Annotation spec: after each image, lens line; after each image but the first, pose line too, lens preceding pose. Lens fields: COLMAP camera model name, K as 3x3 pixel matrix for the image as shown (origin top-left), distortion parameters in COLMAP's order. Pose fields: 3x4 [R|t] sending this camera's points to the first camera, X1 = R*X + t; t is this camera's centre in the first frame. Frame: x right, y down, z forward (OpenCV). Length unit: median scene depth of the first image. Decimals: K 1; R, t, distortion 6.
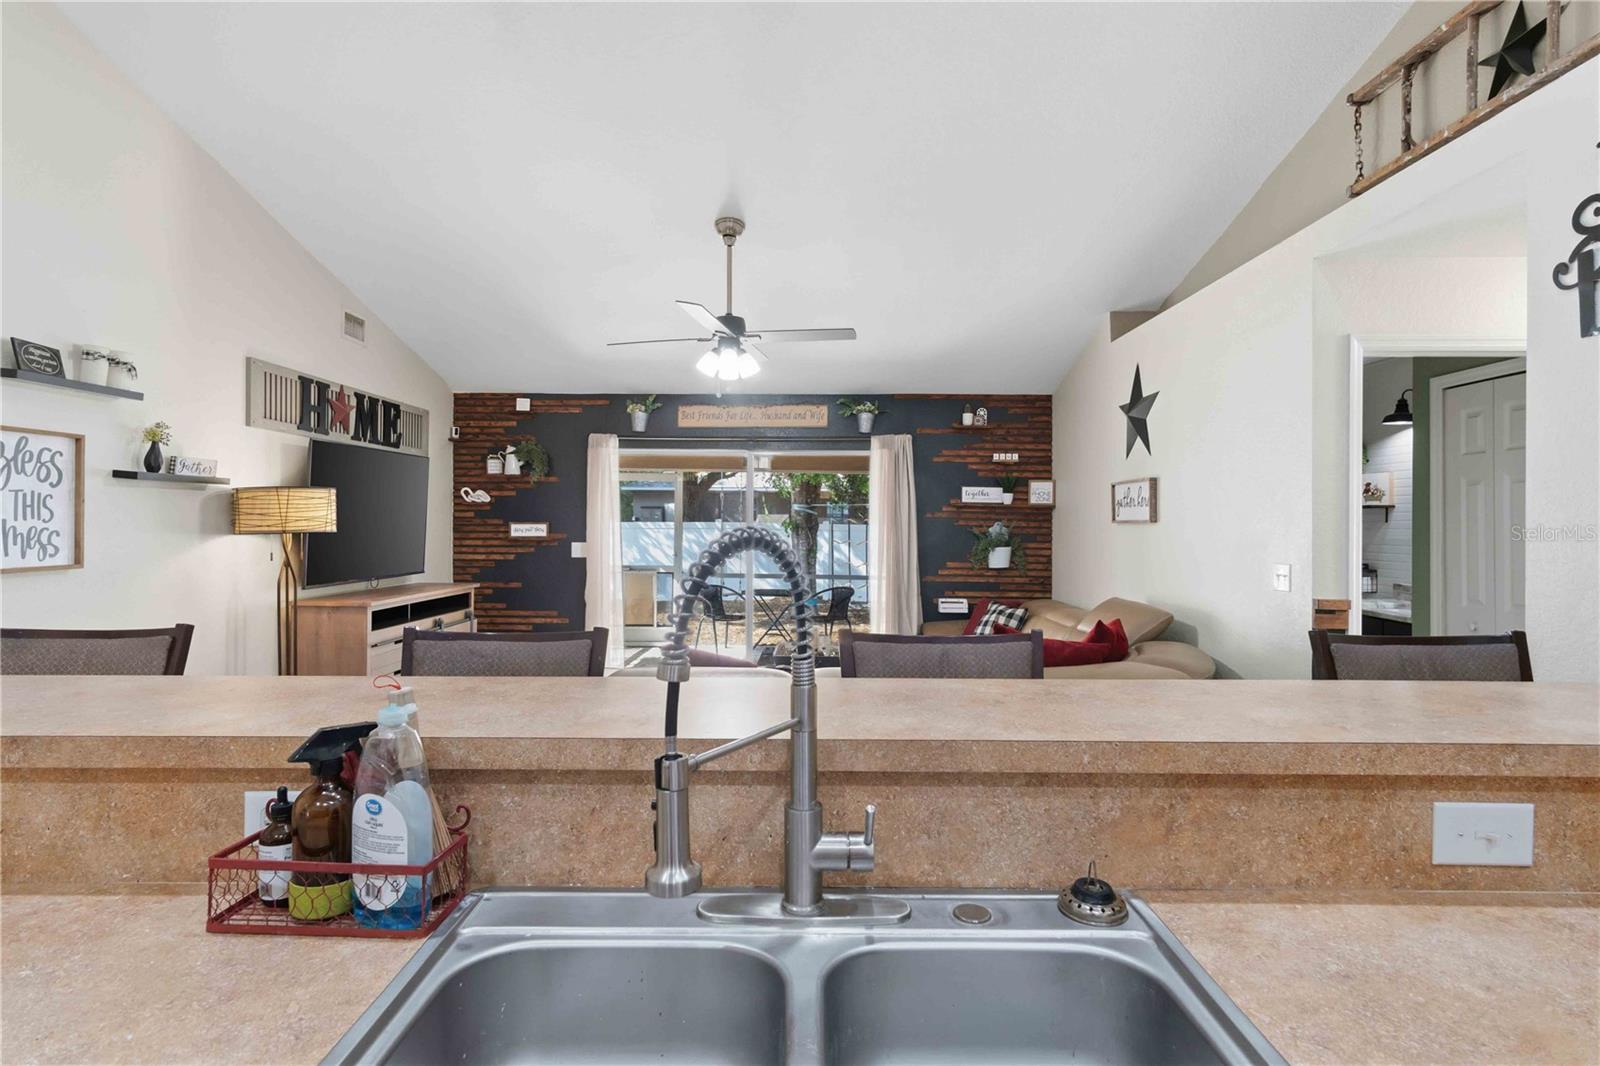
lens RADIAL K [[848.7, 0, 791.0], [0, 848.7, 514.8], [0, 0, 1]] dist [0.002795, 0.003717]
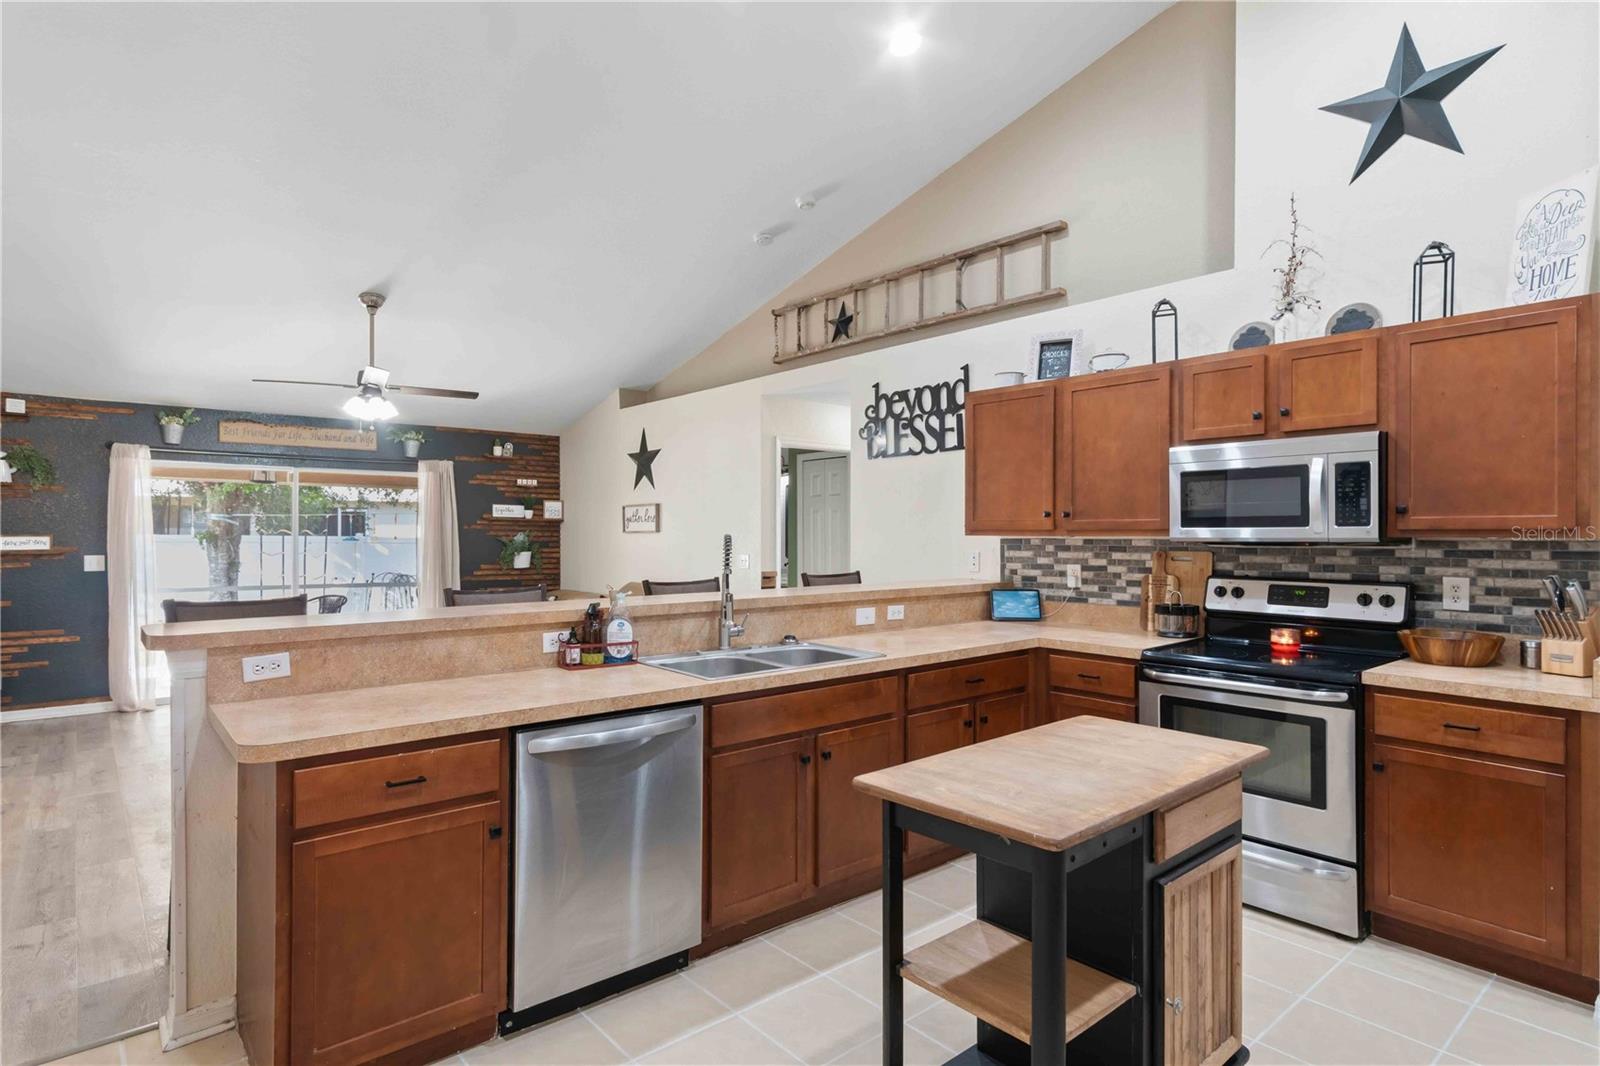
lens RADIAL K [[848.7, 0, 795.9], [0, 848.7, 534.1], [0, 0, 1]] dist [0.002795, 0.003717]
pose [[0.754510, -0.004480, 0.656274, -0.287829], [-0.002489, 0.999950, 0.009688, -0.002605], [-0.656284, -0.008943, 0.754461, -0.247439]]
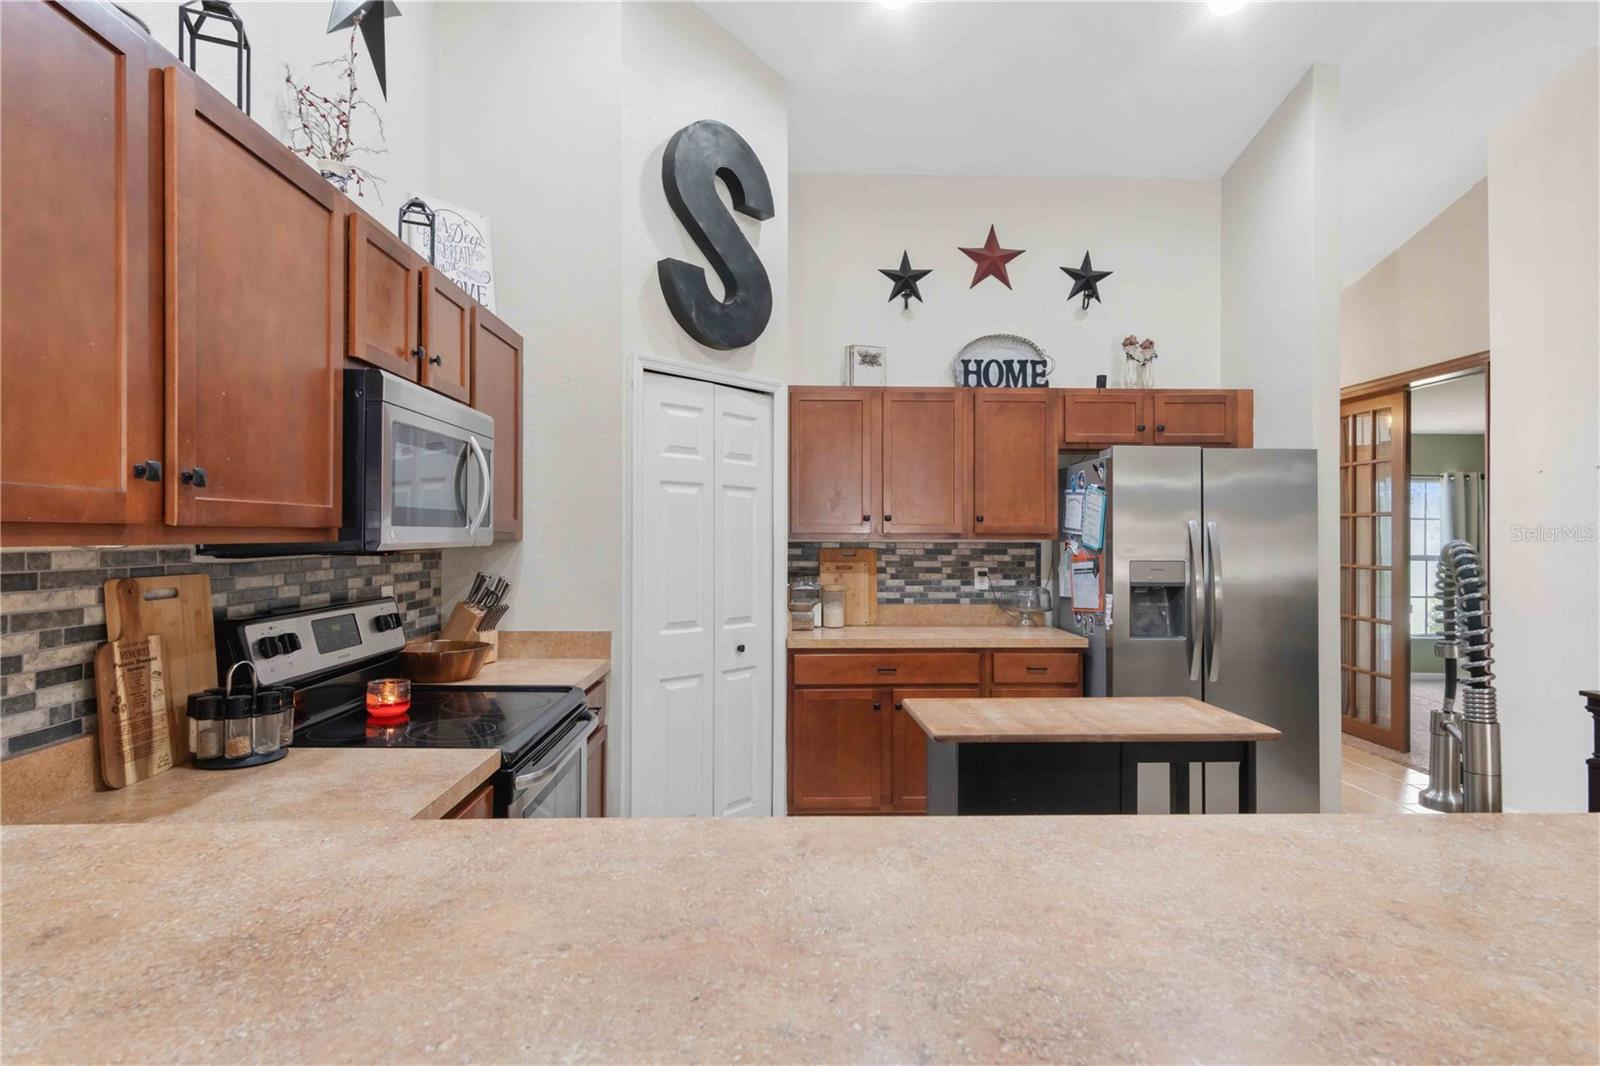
lens RADIAL K [[848.7, 0, 809.7], [0, 848.7, 523.1], [0, 0, 1]] dist [0.002795, 0.003717]
pose [[-0.998345, -0.008418, -0.056891, 0.112787], [-0.007127, 0.999713, -0.022864, 0.002501], [0.057067, -0.022420, -0.998119, 0.279215]]
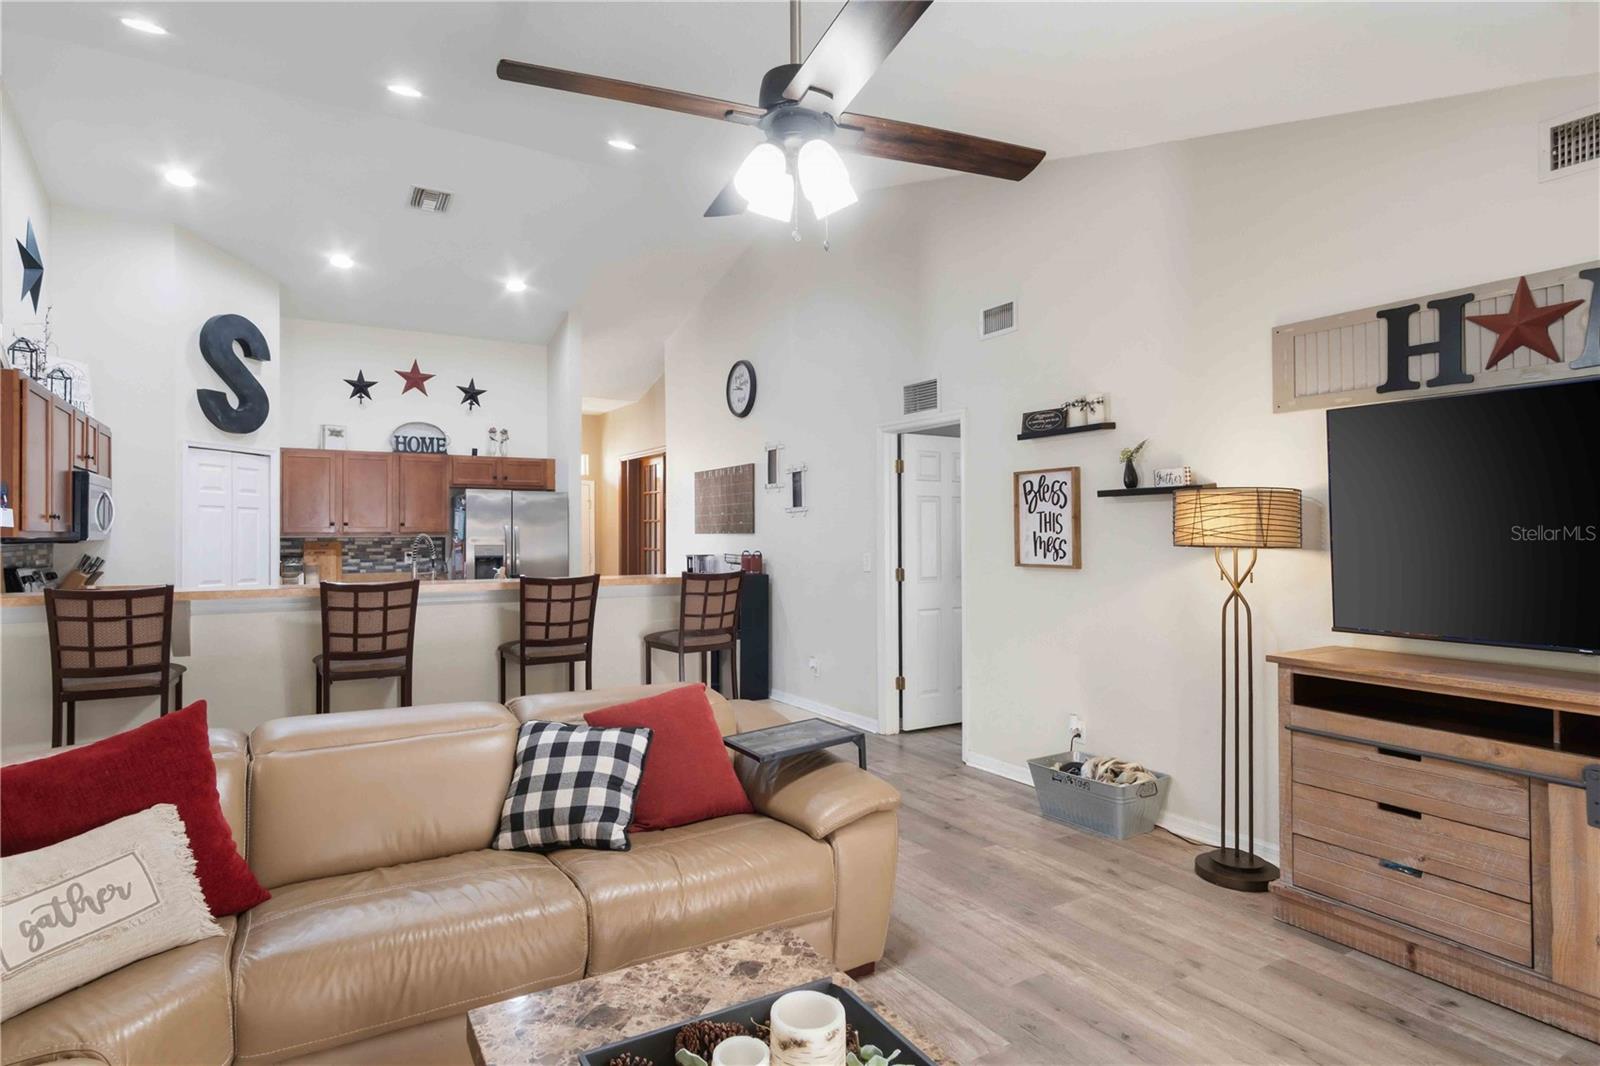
lens RADIAL K [[848.7, 0, 800.8], [0, 848.7, 526.8], [0, 0, 1]] dist [0.002795, 0.003717]
pose [[-0.846081, -0.005930, -0.533021, 0.110071], [0.003906, 0.999842, -0.017325, 0.009586], [0.533040, -0.016741, -0.845925, 0.928621]]
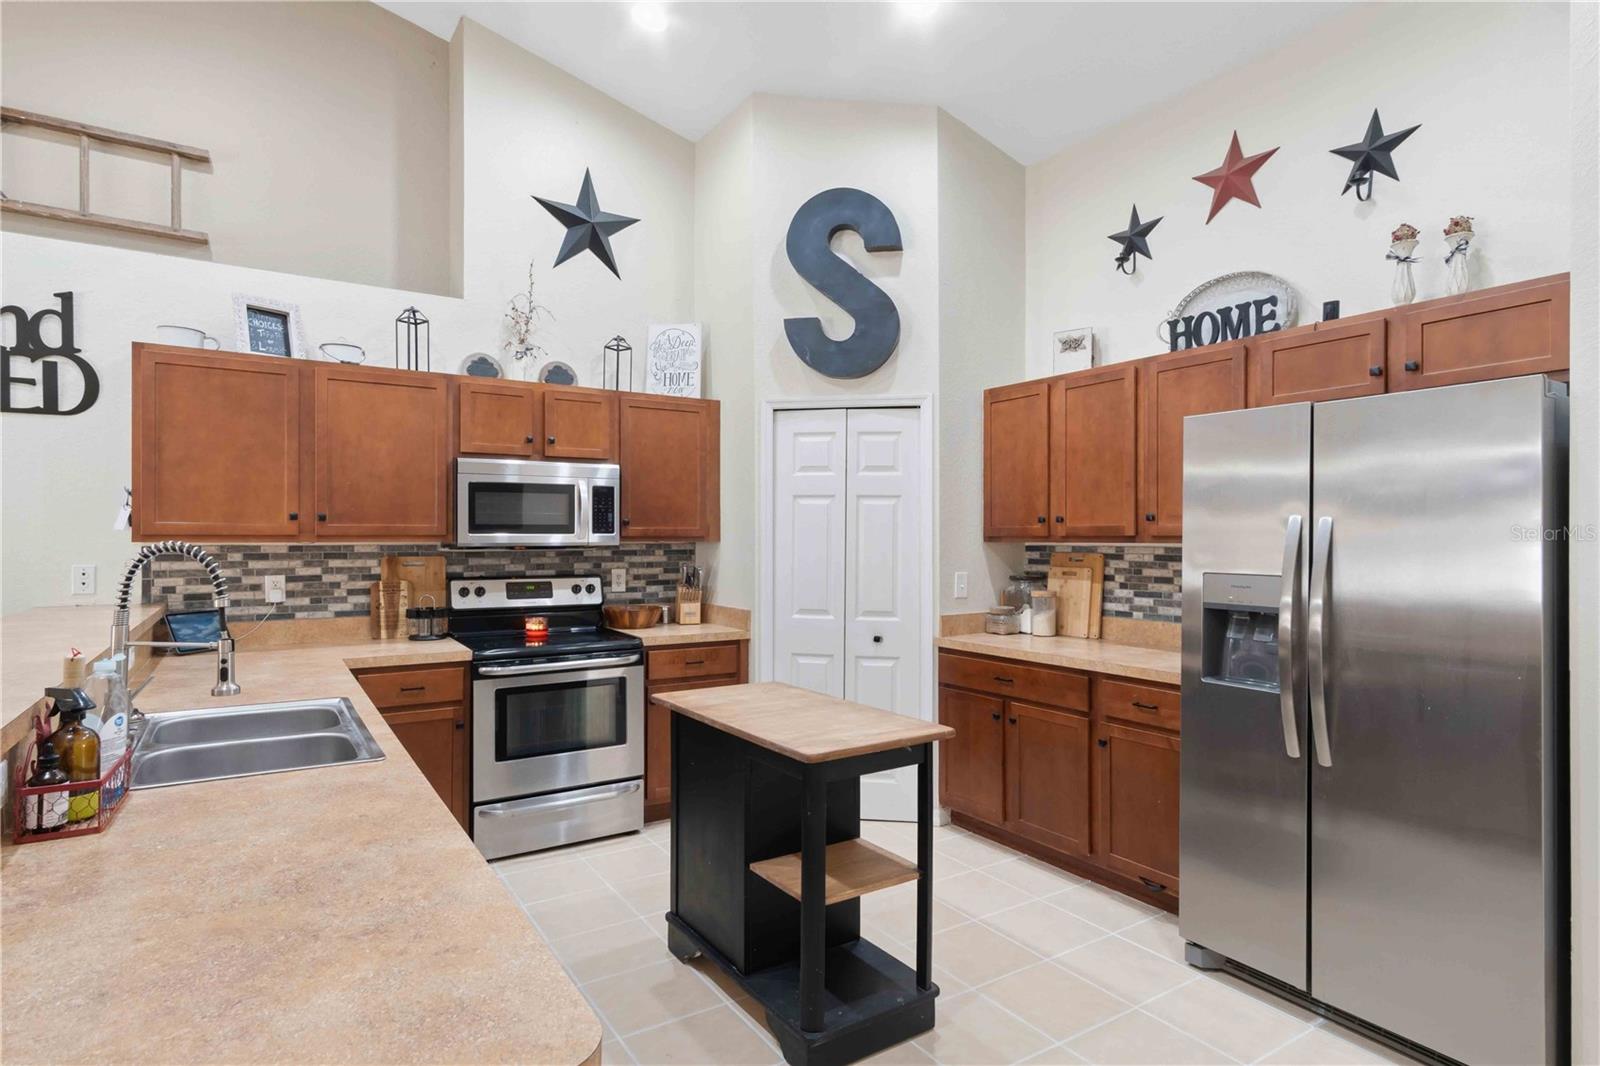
lens RADIAL K [[848.7, 0, 802.6], [0, 848.7, 533.6], [0, 0, 1]] dist [0.002795, 0.003717]
pose [[-0.555708, -0.001090, 0.831377, -0.352894], [-0.010282, 0.999932, -0.005562, -0.001385], [-0.831314, -0.011639, -0.555681, 0.120094]]
